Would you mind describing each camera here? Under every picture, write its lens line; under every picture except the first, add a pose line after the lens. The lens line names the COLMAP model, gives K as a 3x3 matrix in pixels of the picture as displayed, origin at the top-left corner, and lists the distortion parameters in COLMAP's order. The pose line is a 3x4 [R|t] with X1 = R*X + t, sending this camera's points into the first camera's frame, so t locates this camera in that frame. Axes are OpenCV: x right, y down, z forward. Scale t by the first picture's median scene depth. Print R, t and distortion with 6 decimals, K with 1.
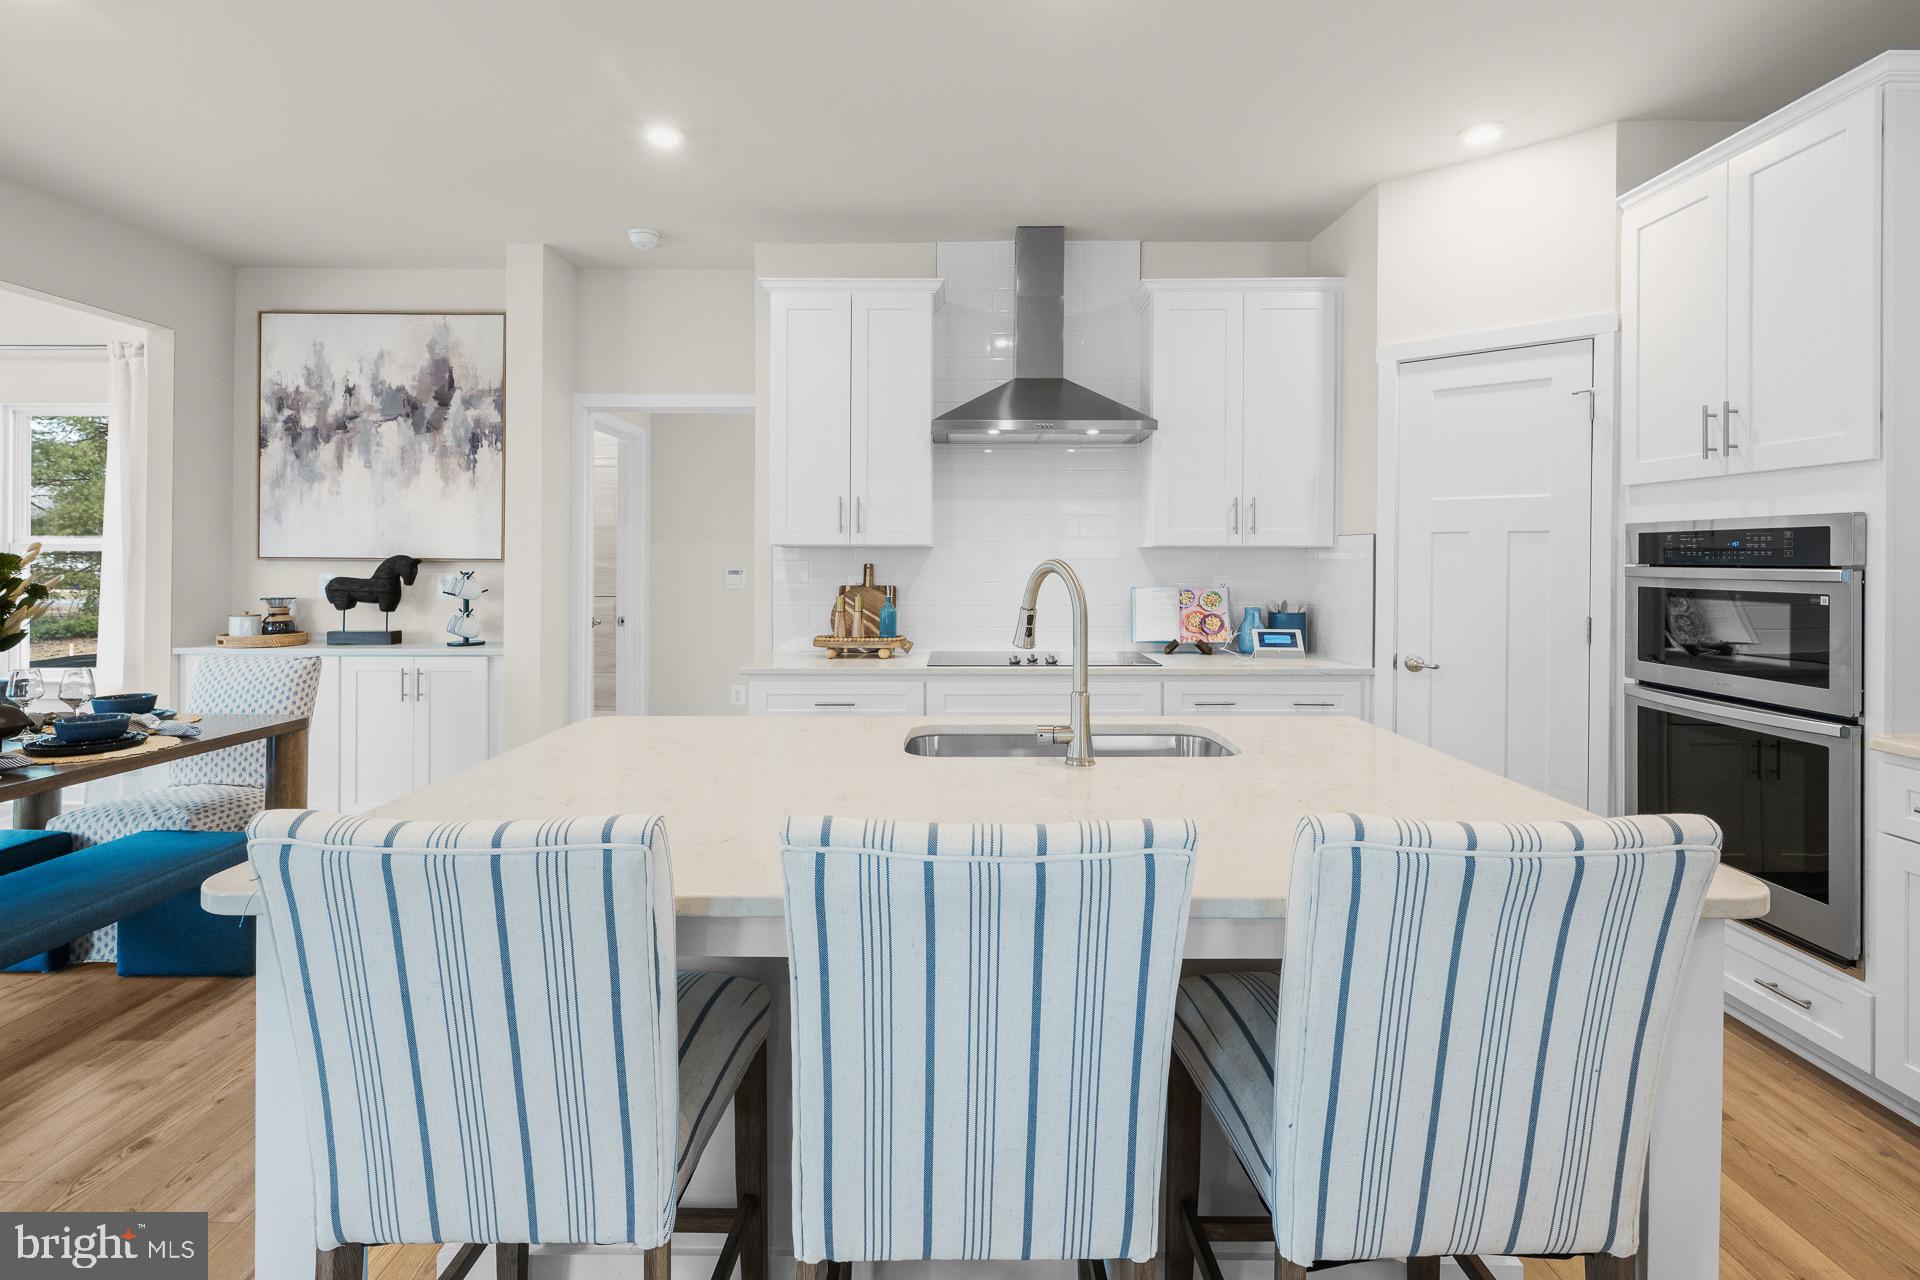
lens RADIAL K [[630.1, 0, 810.7], [0, 630.1, 566.0], [0, 0, 1]] dist [-0.000321, 0.000031]
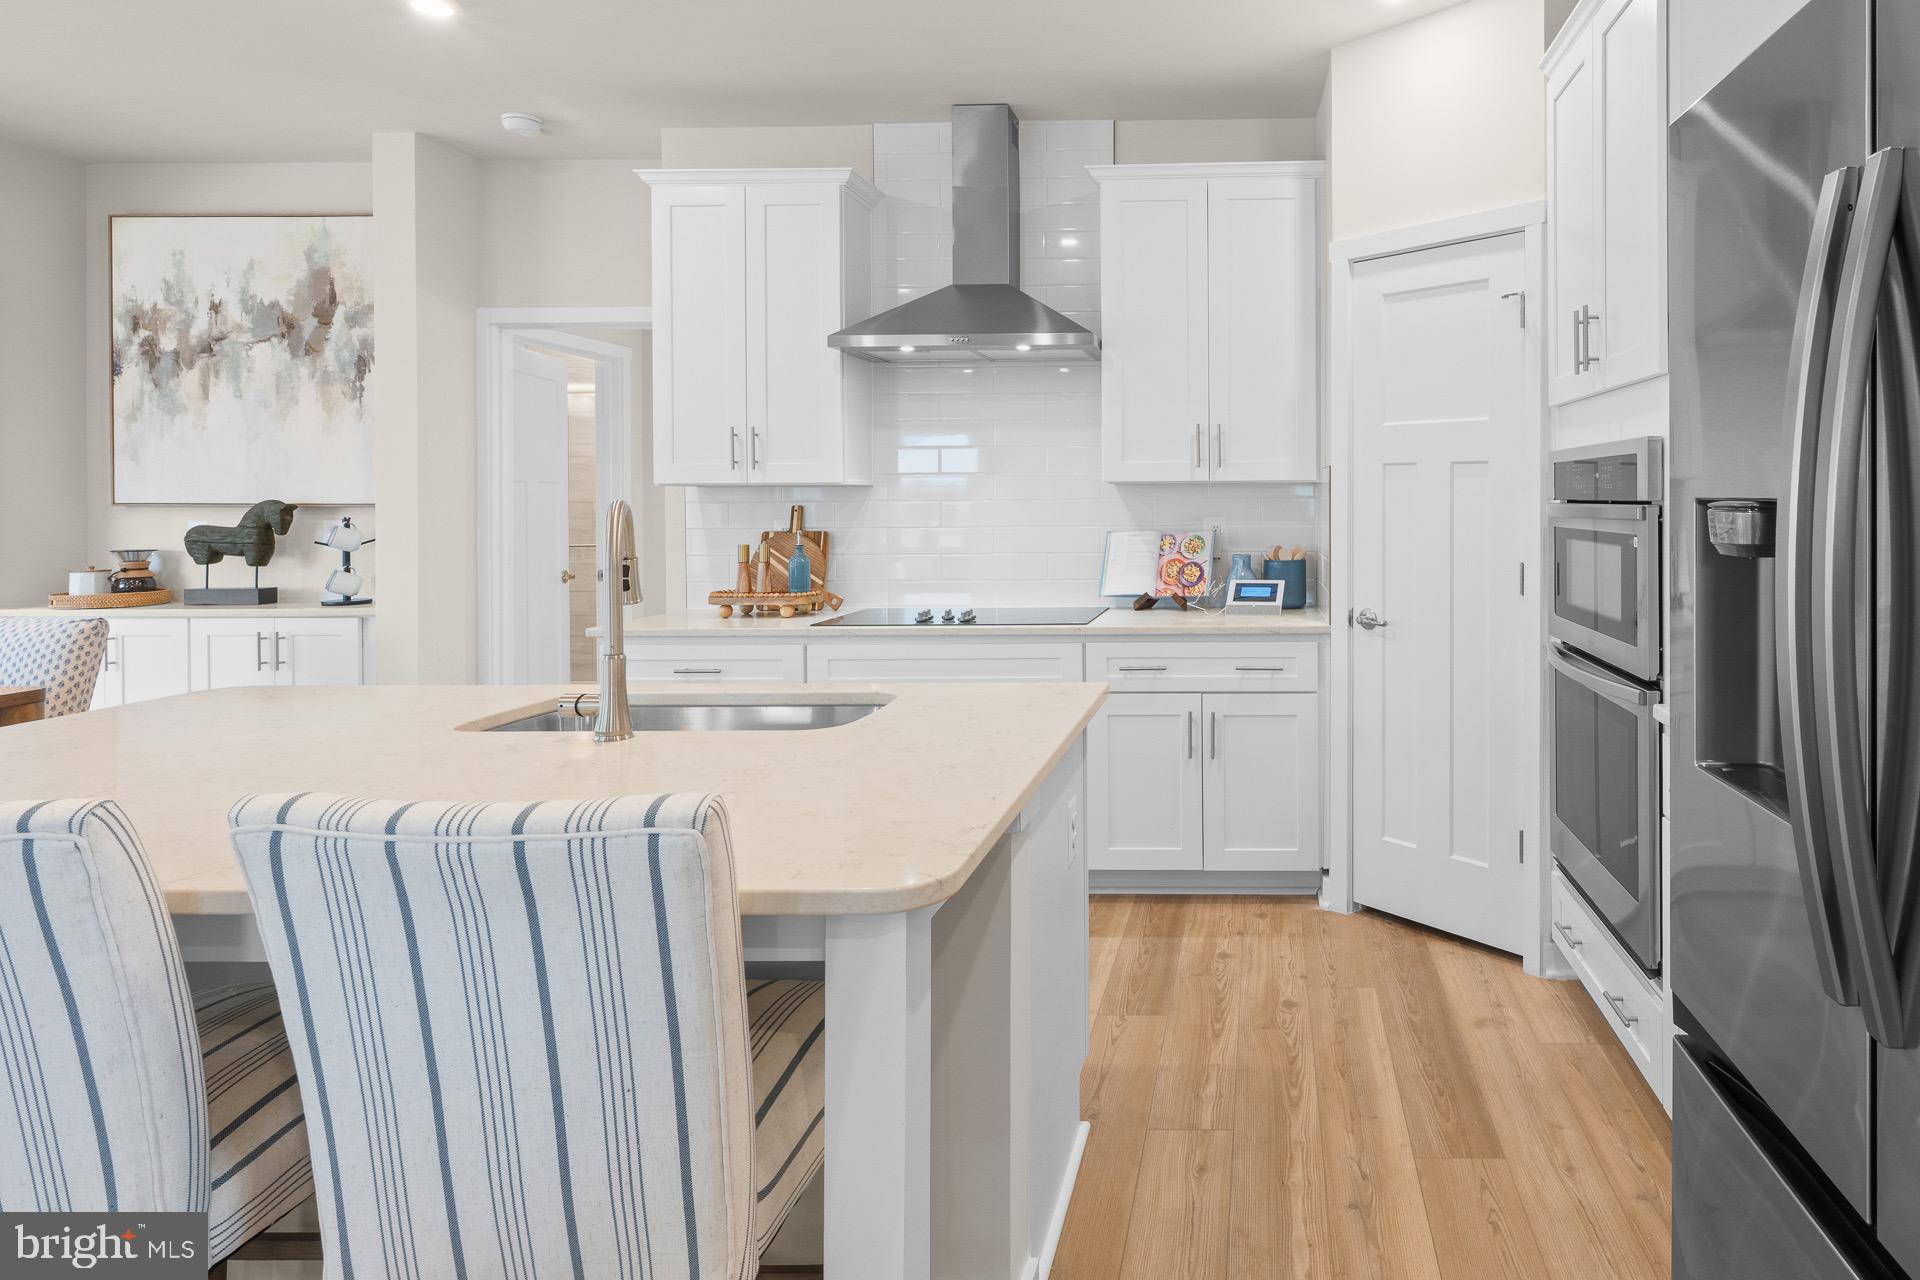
lens RADIAL K [[744.9, 0, 960.7], [0, 744.9, 514.2], [0, 0, 1]] dist [0.001670, 0.000032]
pose [[0.999907, -0.007030, -0.011678, 0.338035], [0.007114, 0.999949, 0.007184, 0.002125], [0.011627, -0.007266, 0.999906, -0.001347]]
